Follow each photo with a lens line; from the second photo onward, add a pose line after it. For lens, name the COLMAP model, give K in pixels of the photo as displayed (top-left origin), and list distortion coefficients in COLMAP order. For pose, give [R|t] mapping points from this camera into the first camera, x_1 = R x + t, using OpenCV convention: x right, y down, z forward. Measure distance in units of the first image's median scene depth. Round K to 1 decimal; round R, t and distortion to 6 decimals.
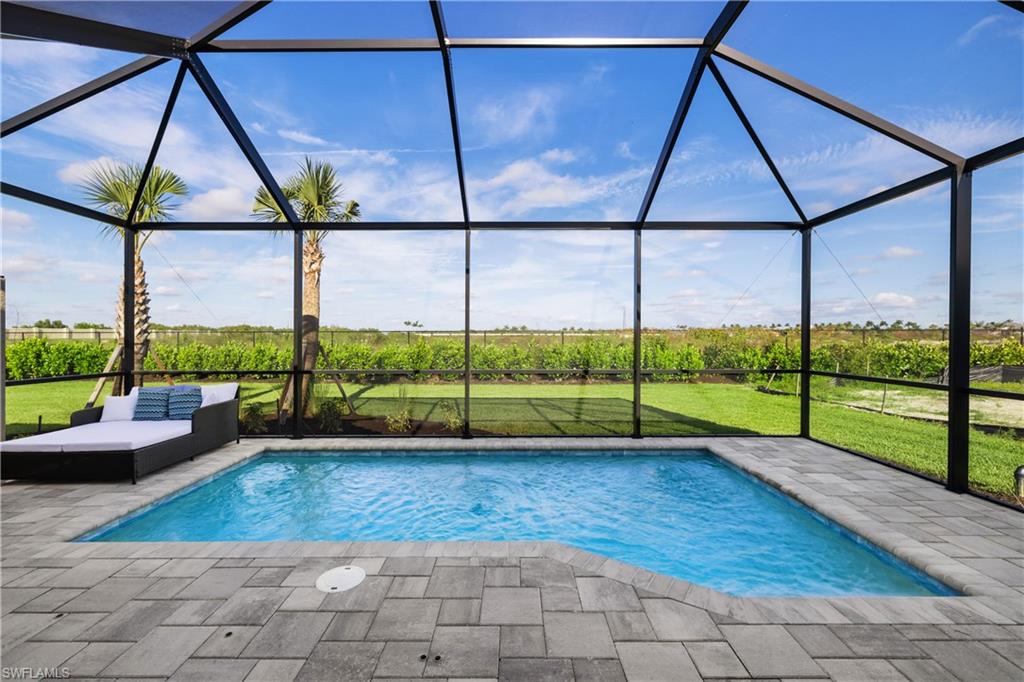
lens RADIAL K [[426.8, 0, 510.7], [0, 426.8, 337.2], [0, 0, 1]] dist [0.000508, 0.000126]
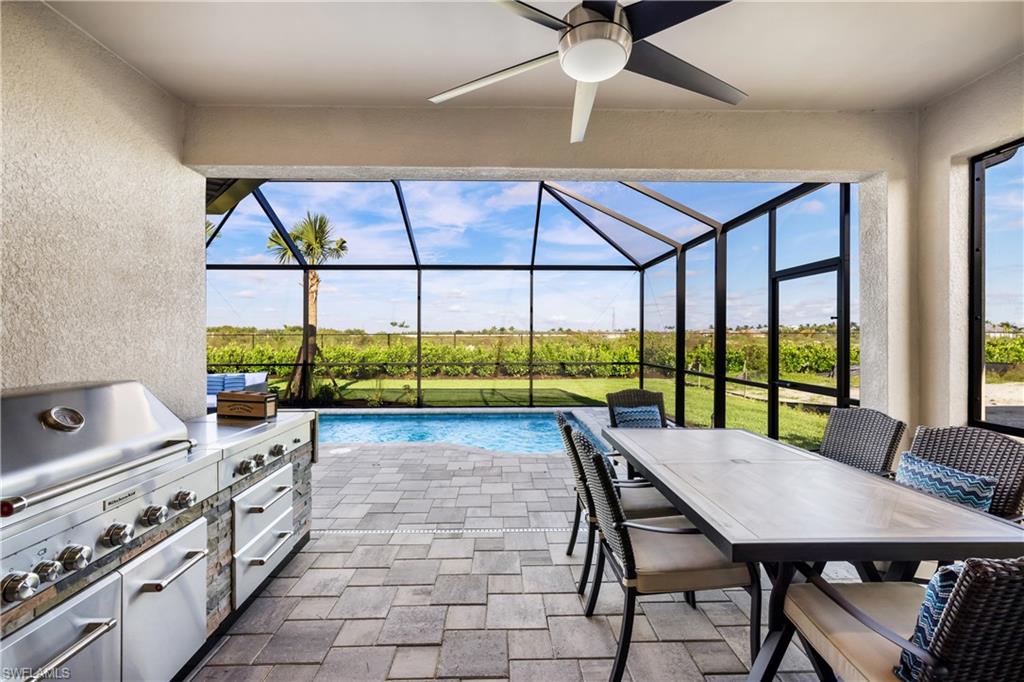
lens RADIAL K [[431.5, 0, 509.2], [0, 431.5, 337.5], [0, 0, 1]] dist [0.000700, -0.000010]
pose [[0.999731, -0.000271, 0.023174, 0.166209], [0.000302, 0.999999, -0.001333, -0.009269], [-0.023173, 0.001340, 0.999731, -0.488186]]
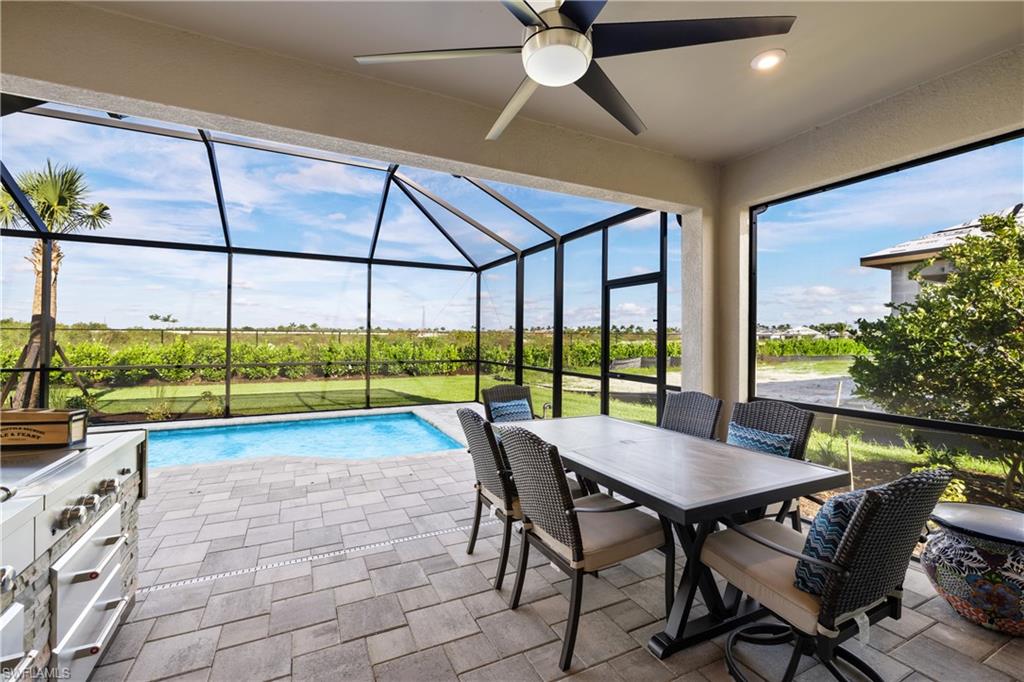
lens RADIAL K [[429.6, 0, 505.5], [0, 429.6, 334.3], [0, 0, 1]] dist [-0.000461, 0.000098]
pose [[0.900803, 0.008830, 0.434139, 0.077237], [-0.006411, 0.999955, -0.007035, -0.006616], [-0.434181, 0.003553, 0.900818, -0.455351]]
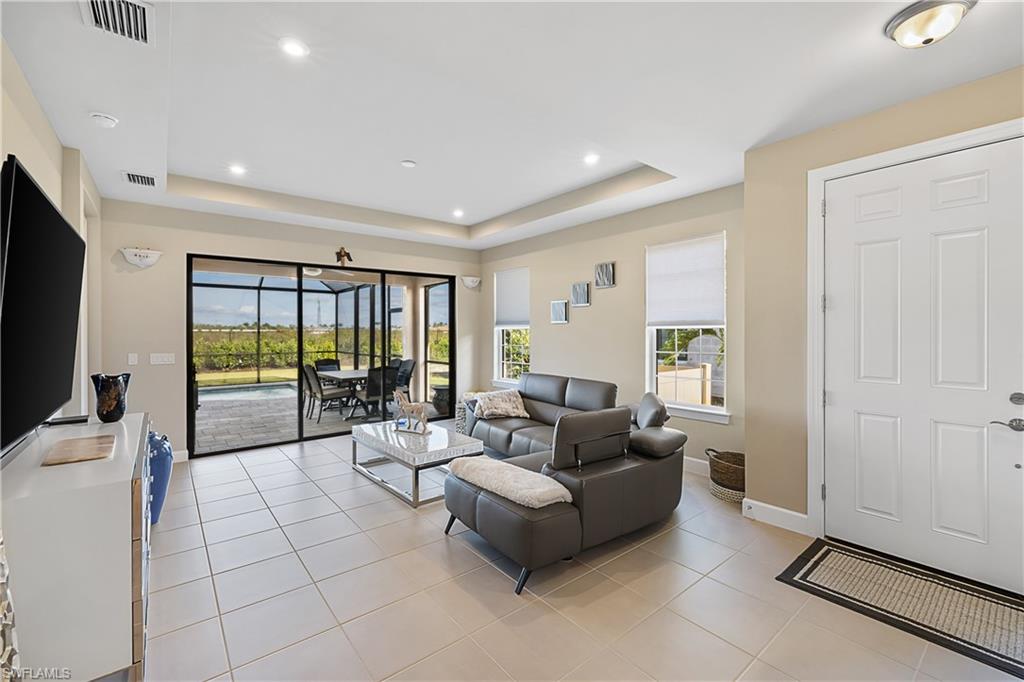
lens RADIAL K [[437.2, 0, 508.2], [0, 437.2, 333.3], [0, 0, 1]] dist [-0.001323, -0.000089]
pose [[0.786982, -0.001391, 0.616975, -0.074389], [0.001539, 0.999999, 0.000292, -0.020413], [-0.616974, 0.000720, 0.786983, -1.439757]]
